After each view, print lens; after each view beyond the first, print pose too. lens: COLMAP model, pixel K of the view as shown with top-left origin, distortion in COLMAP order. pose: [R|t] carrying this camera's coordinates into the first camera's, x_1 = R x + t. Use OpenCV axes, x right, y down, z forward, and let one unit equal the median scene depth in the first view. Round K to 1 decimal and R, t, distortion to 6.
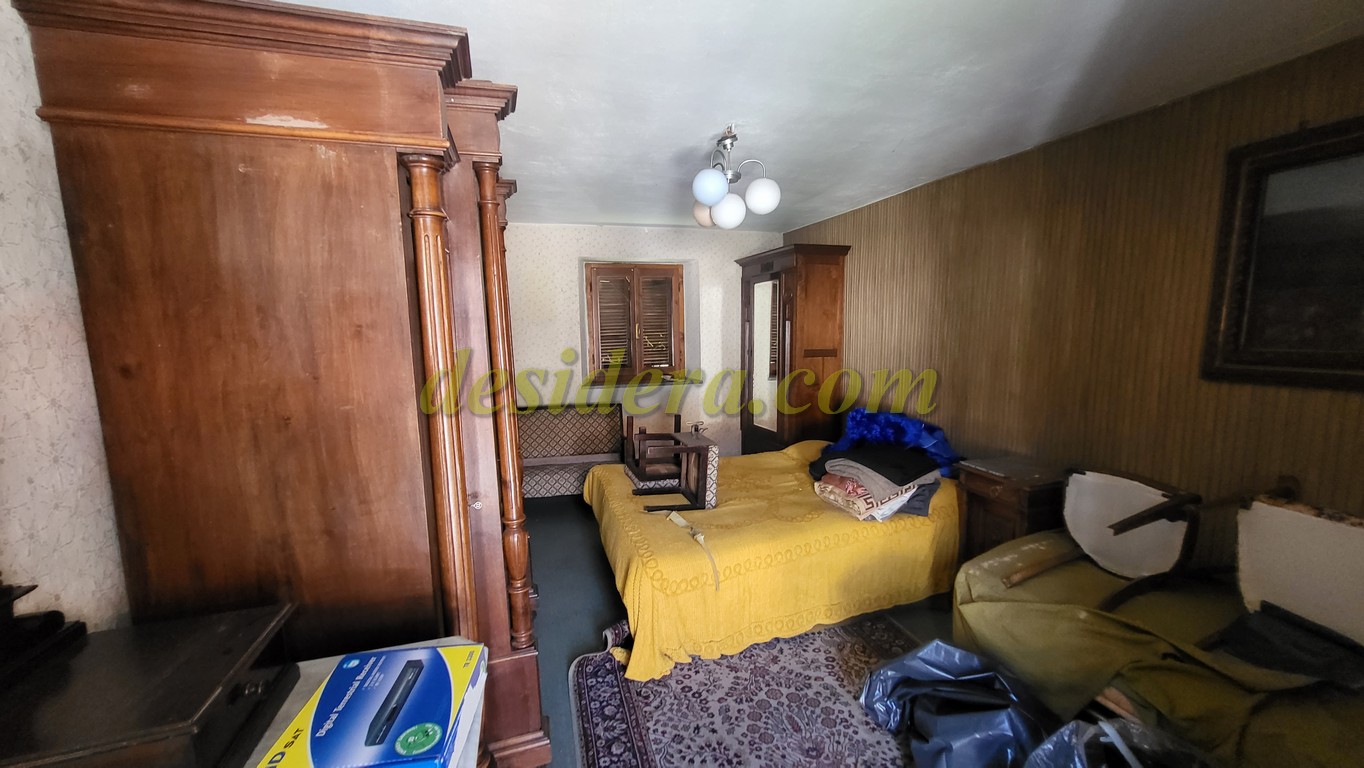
lens RADIAL K [[533.1, 0, 681.6], [0, 533.1, 389.8], [0, 0, 1]] dist [0.001500, -0.000033]
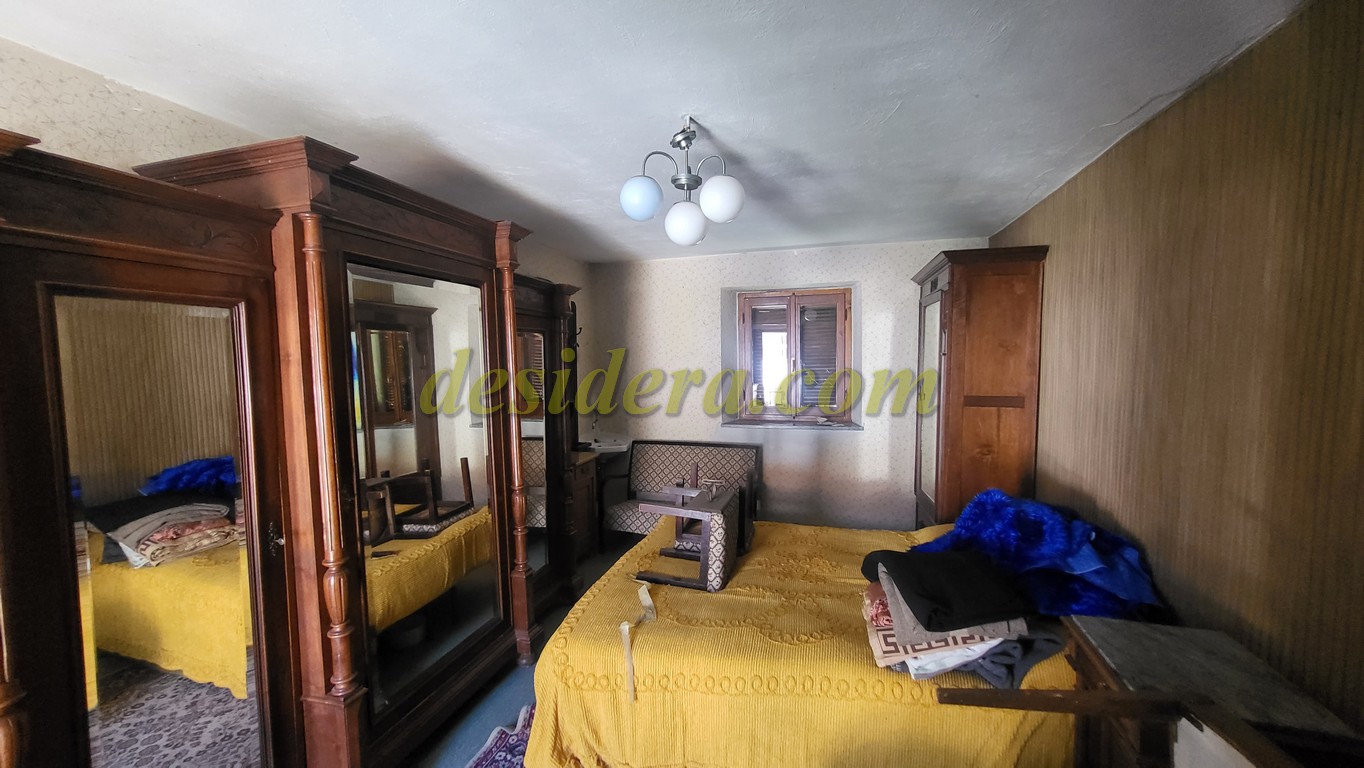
lens RADIAL K [[533.1, 0, 680.9], [0, 533.1, 390.7], [0, 0, 1]] dist [0.001500, -0.000033]
pose [[0.842473, 0.037286, -0.537446, 0.436966], [-0.065393, 0.997303, -0.033317, -0.048999], [0.534755, 0.063214, 0.842640, 0.282288]]
